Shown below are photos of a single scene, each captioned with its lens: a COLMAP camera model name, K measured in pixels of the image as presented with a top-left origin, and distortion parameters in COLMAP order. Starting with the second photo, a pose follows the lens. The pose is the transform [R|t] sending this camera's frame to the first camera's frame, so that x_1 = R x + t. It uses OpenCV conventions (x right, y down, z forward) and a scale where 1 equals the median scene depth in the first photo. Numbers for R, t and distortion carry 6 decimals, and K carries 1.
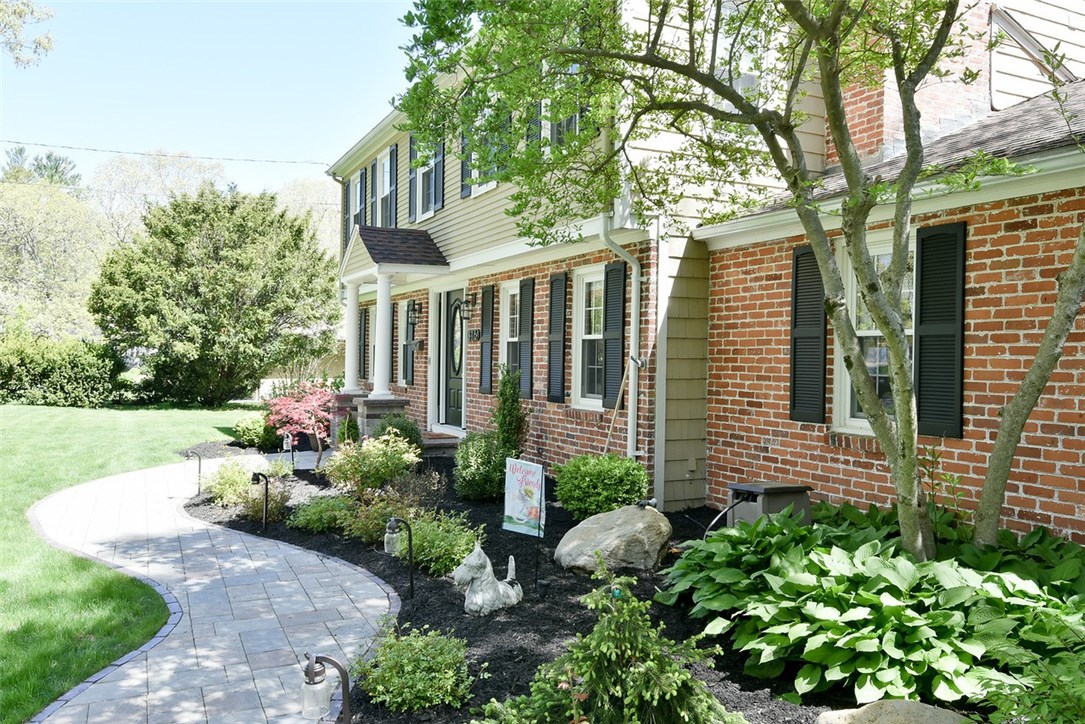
lens RADIAL K [[854.1, 0, 539.6], [0, 854.1, 366.1], [0, 0, 1]] dist [0.007427, 0.000803]
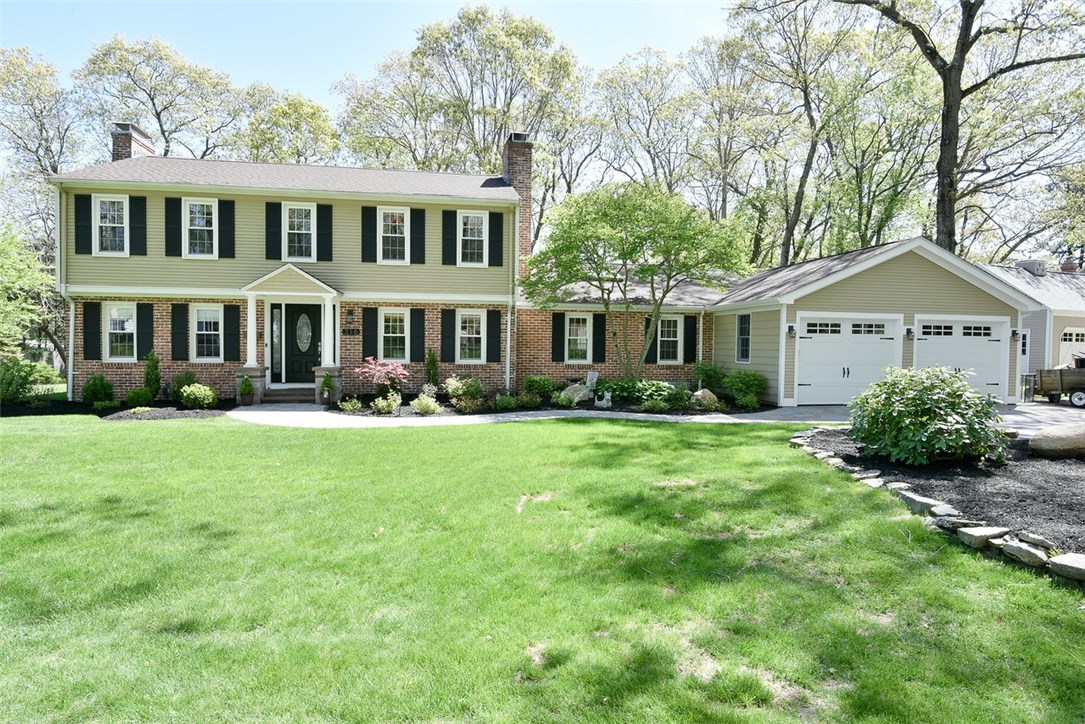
lens RADIAL K [[545.0, 0, 536.6], [0, 545.0, 371.9], [0, 0, 1]] dist [0.000186, -0.001459]
pose [[0.277549, -0.056699, 0.959037, -1.713321], [0.002134, 0.998291, 0.058403, -0.024227], [-0.960709, -0.014163, 0.277196, 0.383660]]
